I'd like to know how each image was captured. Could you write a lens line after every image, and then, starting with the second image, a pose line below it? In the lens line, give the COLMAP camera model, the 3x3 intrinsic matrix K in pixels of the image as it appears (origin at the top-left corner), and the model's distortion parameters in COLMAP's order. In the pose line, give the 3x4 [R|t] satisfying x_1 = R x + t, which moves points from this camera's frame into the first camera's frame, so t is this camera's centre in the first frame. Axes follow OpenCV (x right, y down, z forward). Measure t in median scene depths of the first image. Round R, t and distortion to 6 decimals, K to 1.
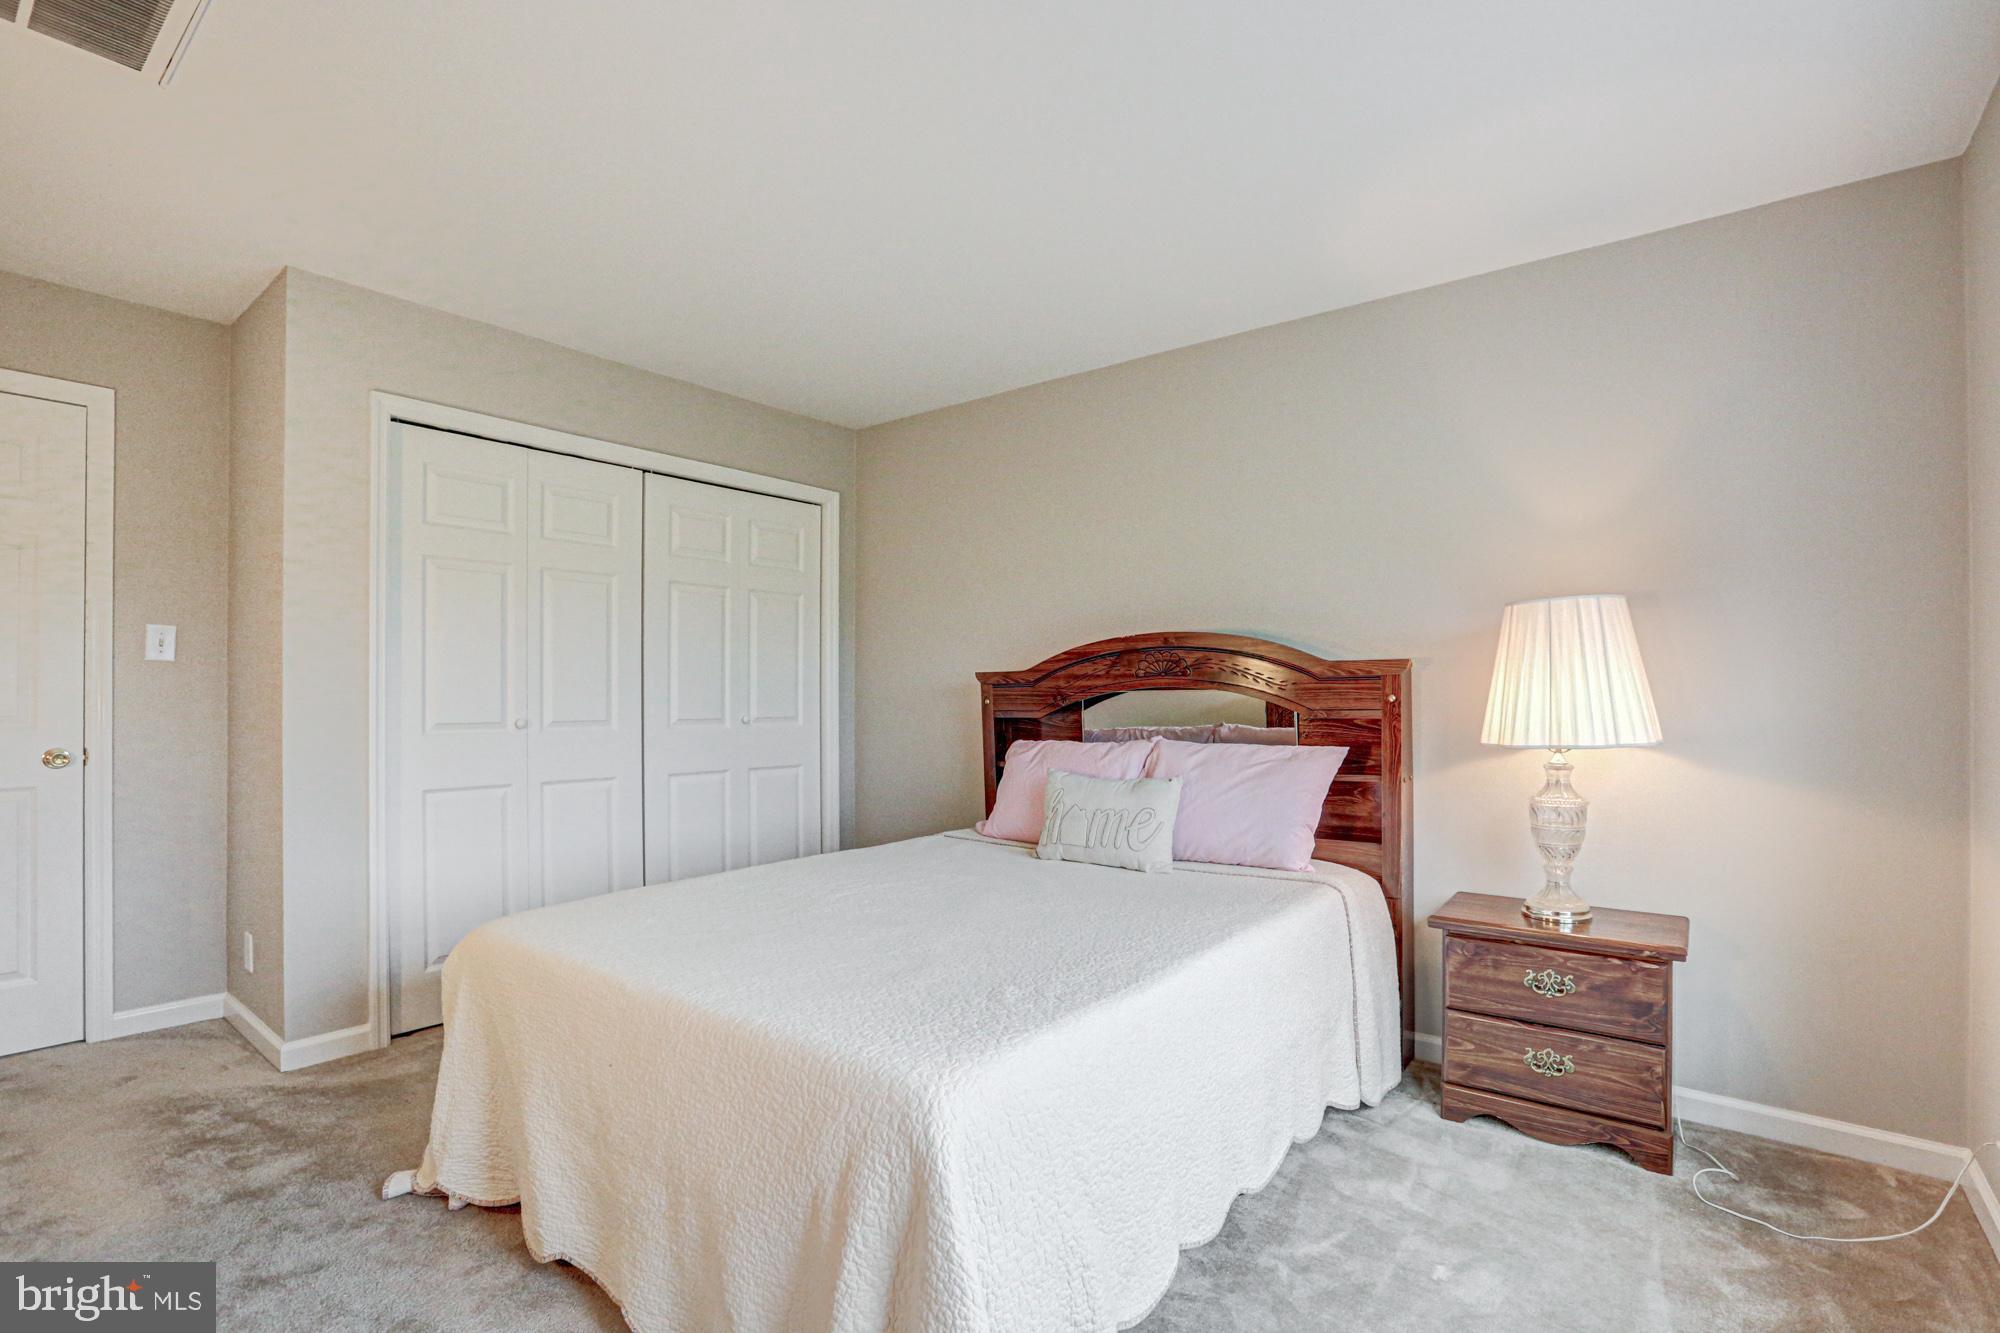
lens RADIAL K [[949.7, 0, 1014.6], [0, 949.7, 680.4], [0, 0, 1]] dist [-0.032100, 0.010557]
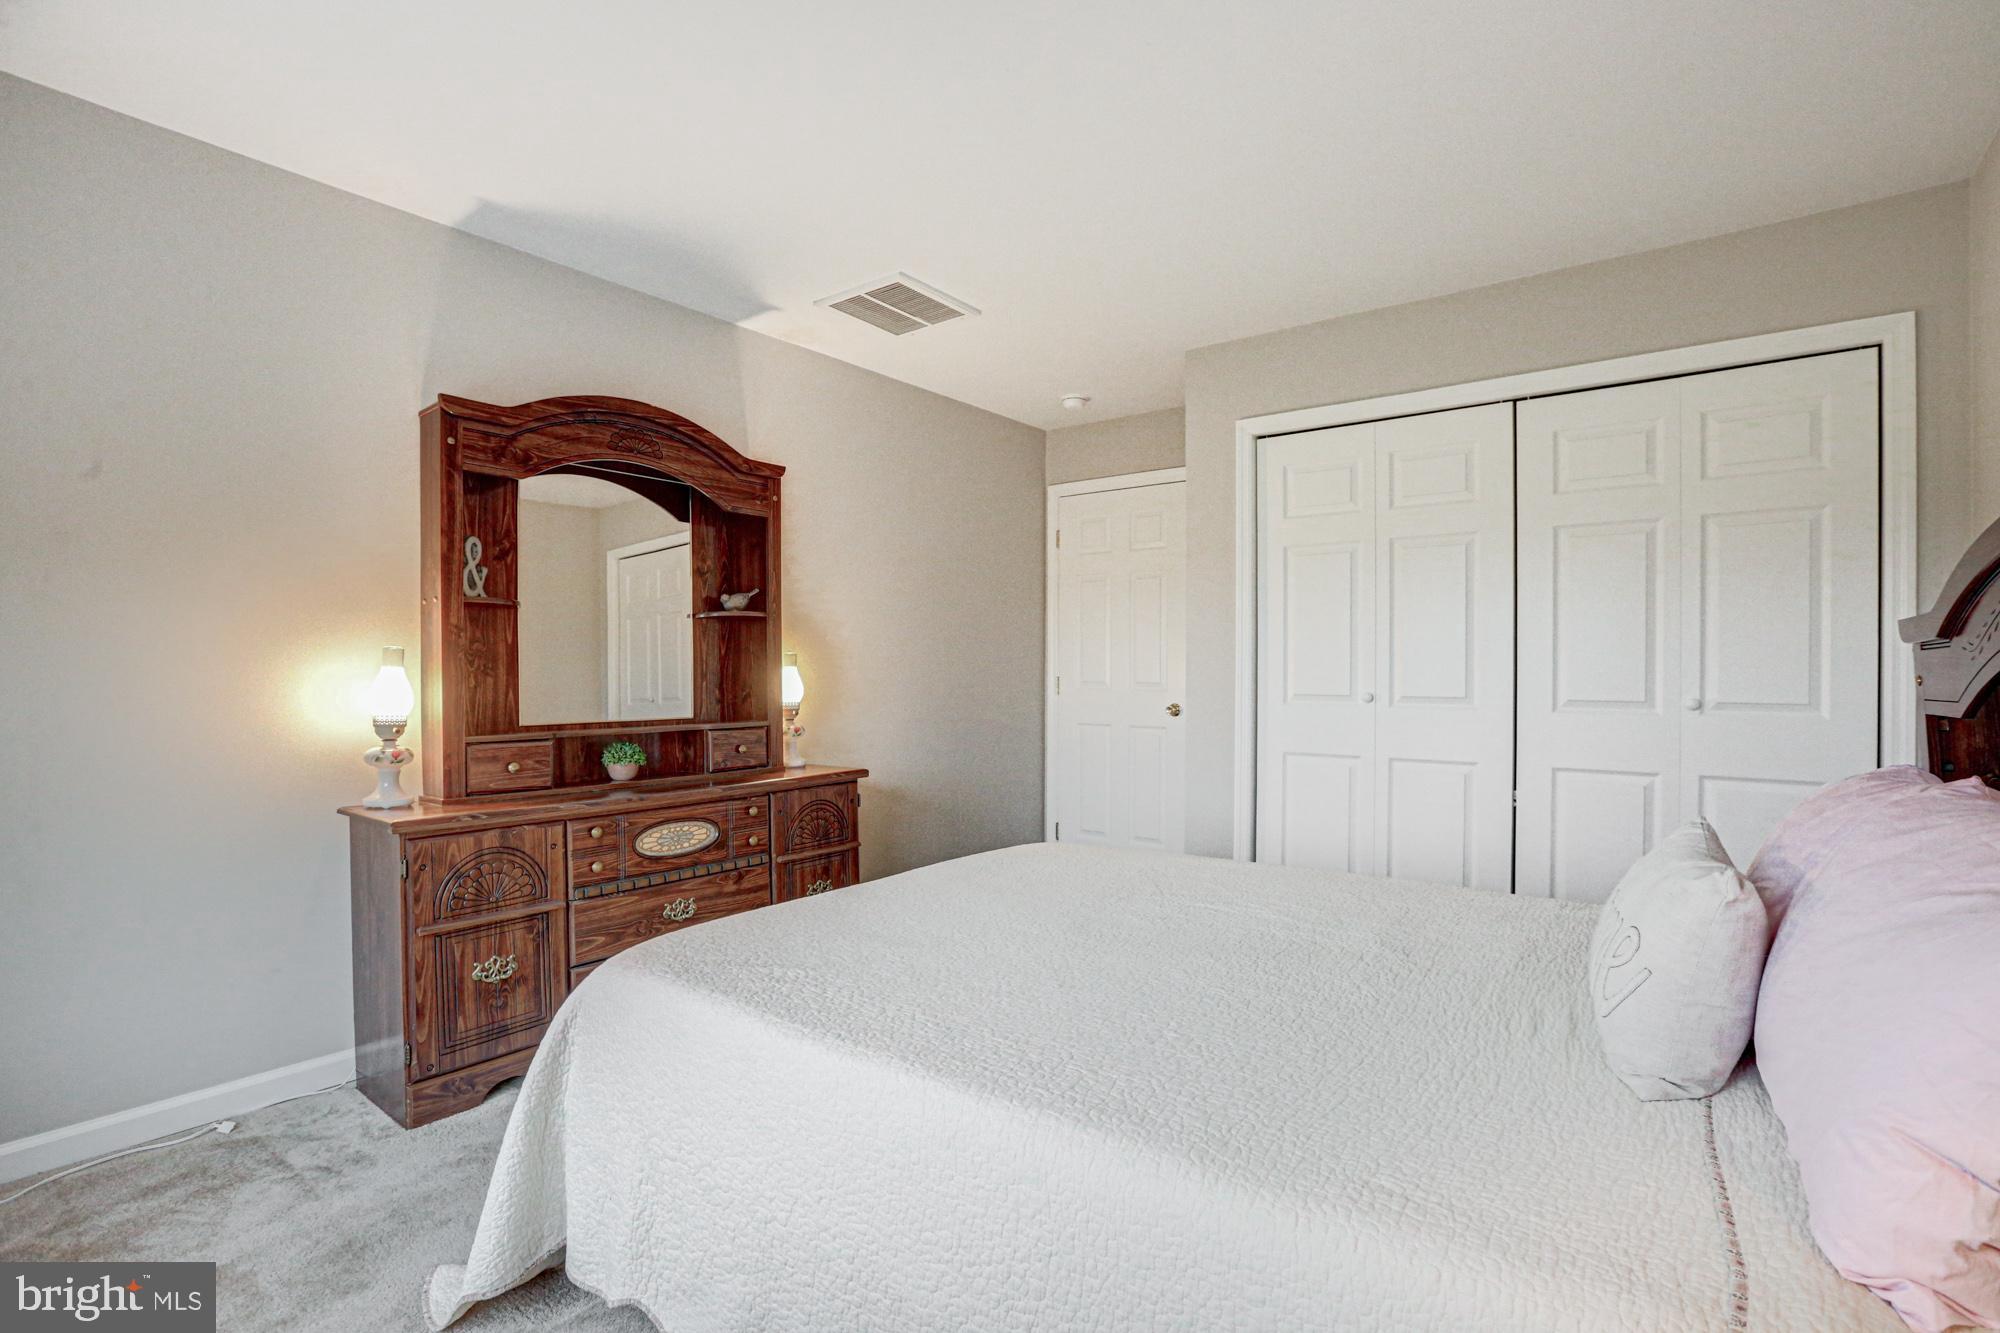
lens RADIAL K [[949.7, 0, 1006.9], [0, 949.7, 664.5], [0, 0, 1]] dist [-0.032100, 0.010557]
pose [[0.027731, -0.007746, -0.999585, 0.403502], [0.013639, 0.999880, -0.007370, 0.011037], [0.999522, -0.013429, 0.027833, 0.500689]]
